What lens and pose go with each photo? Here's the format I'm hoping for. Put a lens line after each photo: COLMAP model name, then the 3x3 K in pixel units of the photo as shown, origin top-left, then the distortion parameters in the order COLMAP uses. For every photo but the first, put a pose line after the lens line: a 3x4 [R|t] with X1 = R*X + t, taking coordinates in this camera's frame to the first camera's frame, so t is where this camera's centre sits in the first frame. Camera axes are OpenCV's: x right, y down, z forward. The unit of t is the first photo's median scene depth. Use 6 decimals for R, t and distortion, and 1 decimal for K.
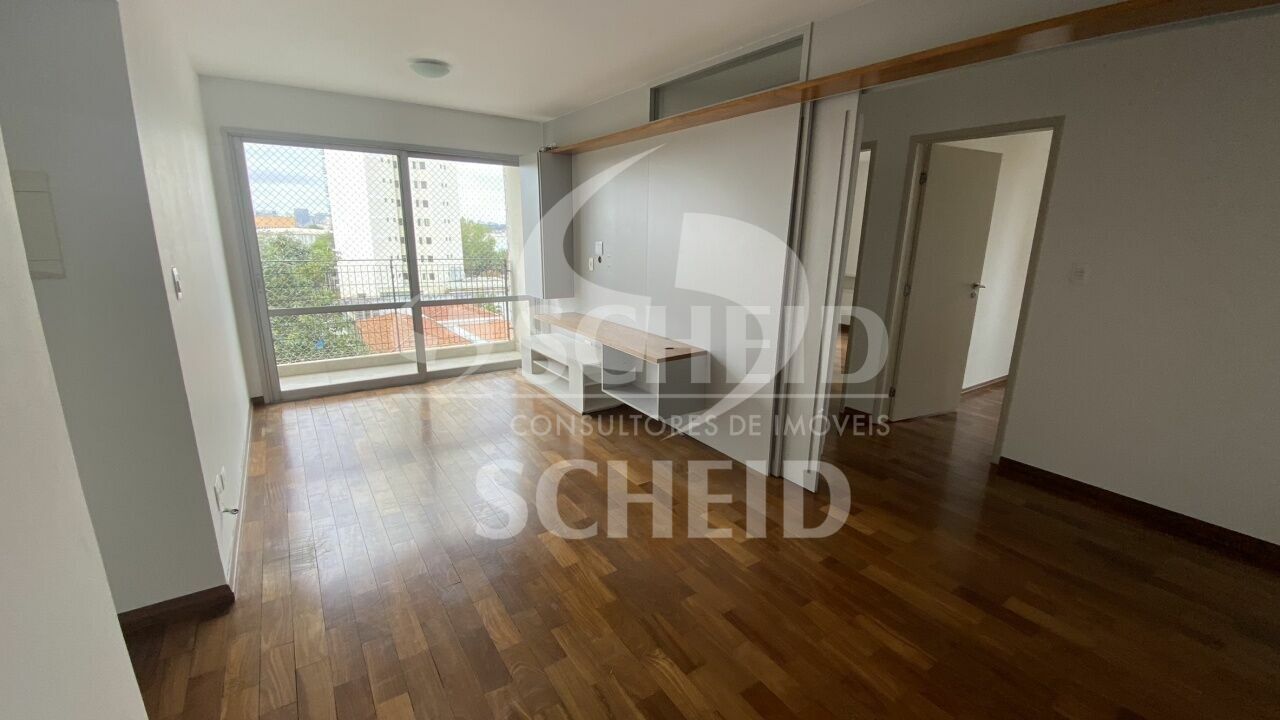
lens RADIAL K [[514.7, 0, 640.0], [0, 514.7, 360.0], [0, 0, 1]] dist [0.030407, -0.024695]
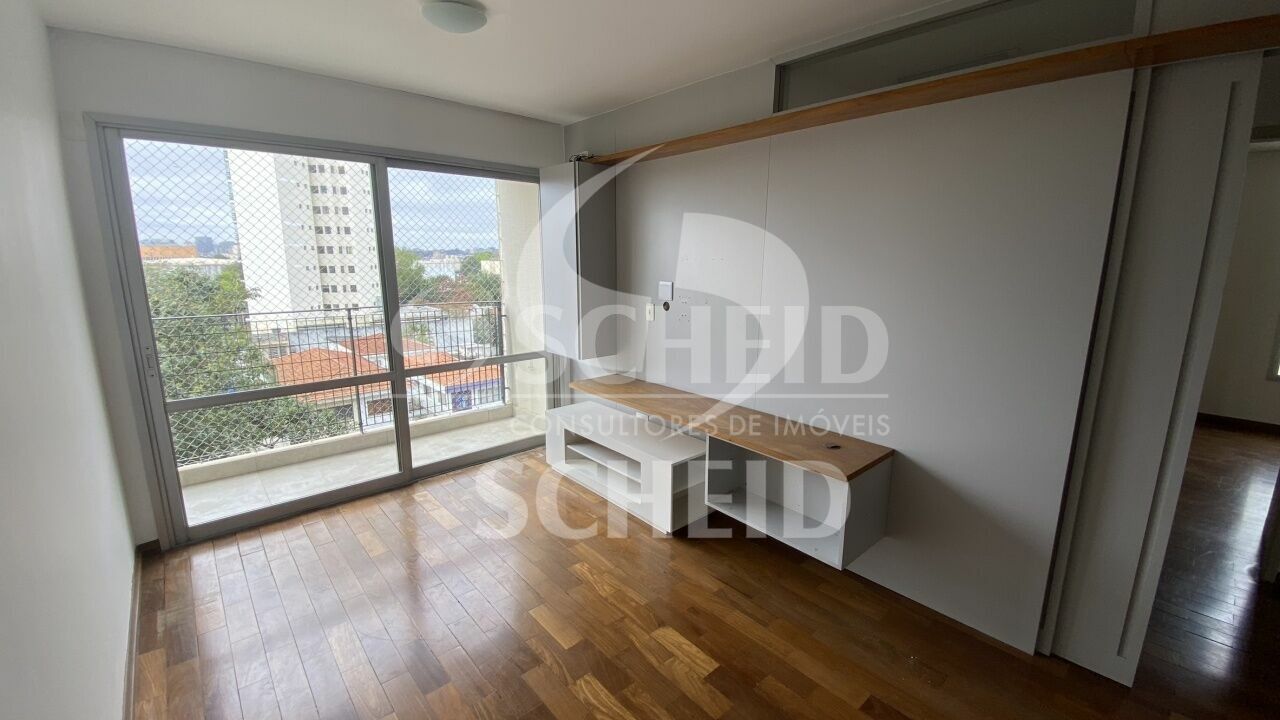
lens RADIAL K [[514.7, 0, 640.0], [0, 514.7, 360.0], [0, 0, 1]] dist [0.030407, -0.024695]
pose [[0.992056, -0.036970, 0.120241, -0.206015], [0.042352, 0.998198, -0.042514, -0.090538], [-0.118453, 0.047269, 0.991834, 0.287700]]
